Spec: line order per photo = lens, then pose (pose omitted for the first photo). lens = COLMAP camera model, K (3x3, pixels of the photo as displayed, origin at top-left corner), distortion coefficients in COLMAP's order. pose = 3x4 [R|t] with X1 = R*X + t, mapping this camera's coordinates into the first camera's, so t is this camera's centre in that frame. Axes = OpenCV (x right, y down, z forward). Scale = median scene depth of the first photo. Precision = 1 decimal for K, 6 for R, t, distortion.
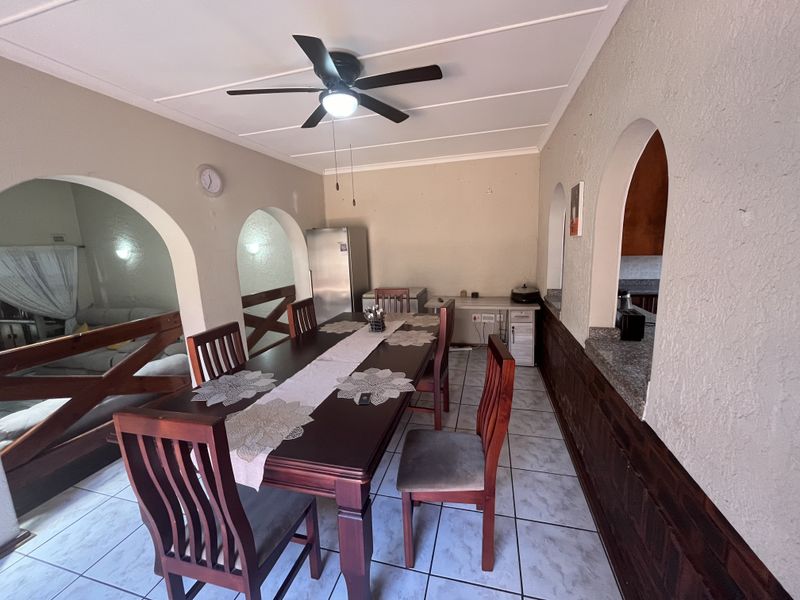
lens RADIAL K [[322.1, 0, 400.0], [0, 322.1, 300.0], [0, 0, 1]] dist [-0.000554, -0.000239]
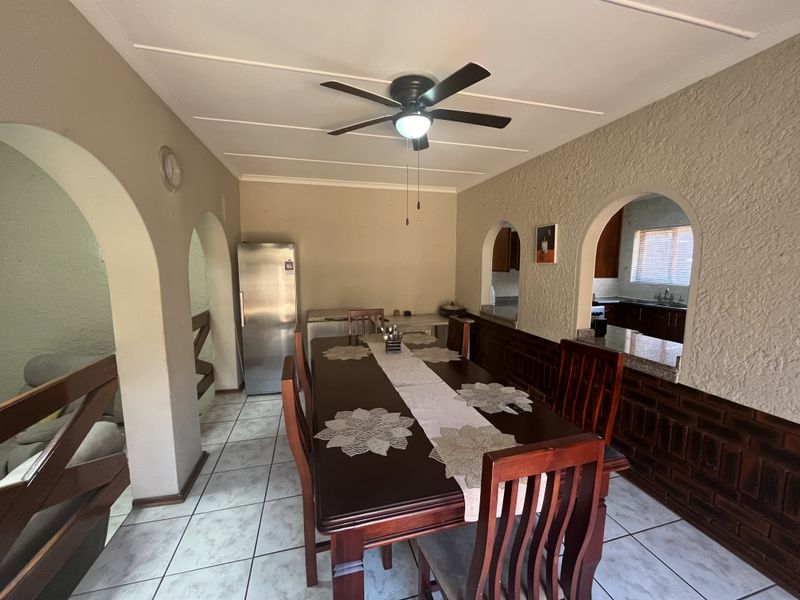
lens RADIAL K [[322.1, 0, 400.0], [0, 322.1, 300.0], [0, 0, 1]] dist [-0.000554, -0.000239]
pose [[0.861936, -0.023178, 0.506488, -0.697625], [0.057567, 0.996969, -0.052342, -0.011984], [-0.503739, 0.074272, 0.860657, 0.181325]]
